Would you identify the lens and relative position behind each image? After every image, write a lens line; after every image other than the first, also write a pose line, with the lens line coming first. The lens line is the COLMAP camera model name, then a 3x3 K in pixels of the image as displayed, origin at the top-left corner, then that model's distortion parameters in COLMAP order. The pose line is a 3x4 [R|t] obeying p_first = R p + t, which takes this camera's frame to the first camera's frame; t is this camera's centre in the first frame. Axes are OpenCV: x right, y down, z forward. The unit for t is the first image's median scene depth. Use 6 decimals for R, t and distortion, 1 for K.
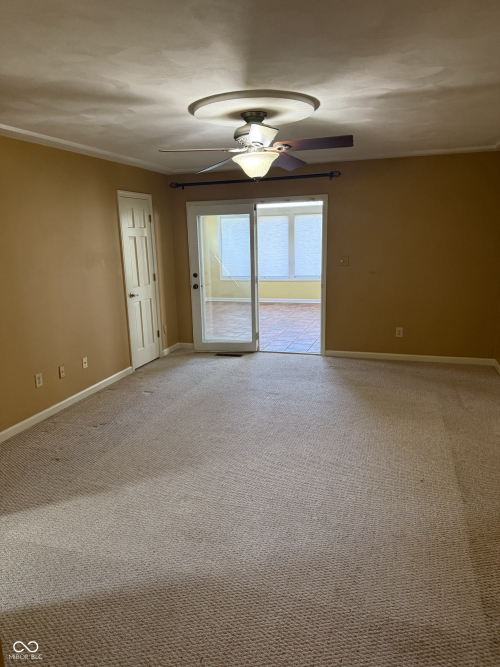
lens RADIAL K [[463.4, 0, 251.5], [0, 463.4, 336.8], [0, 0, 1]] dist [0.071787, -0.095574]
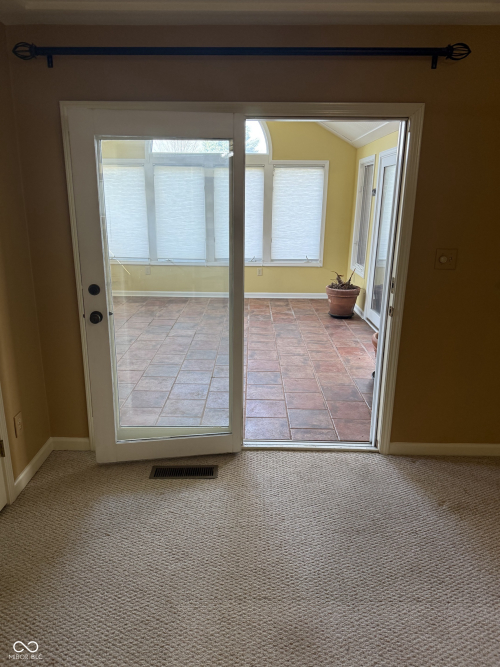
lens RADIAL K [[463.4, 0, 249.0], [0, 463.4, 328.2], [0, 0, 1]] dist [0.071787, -0.095574]
pose [[0.955262, -0.048533, 0.291752, -0.112565], [0.031887, 0.997595, 0.061545, -0.120481], [-0.294038, -0.049488, 0.954512, 0.573050]]
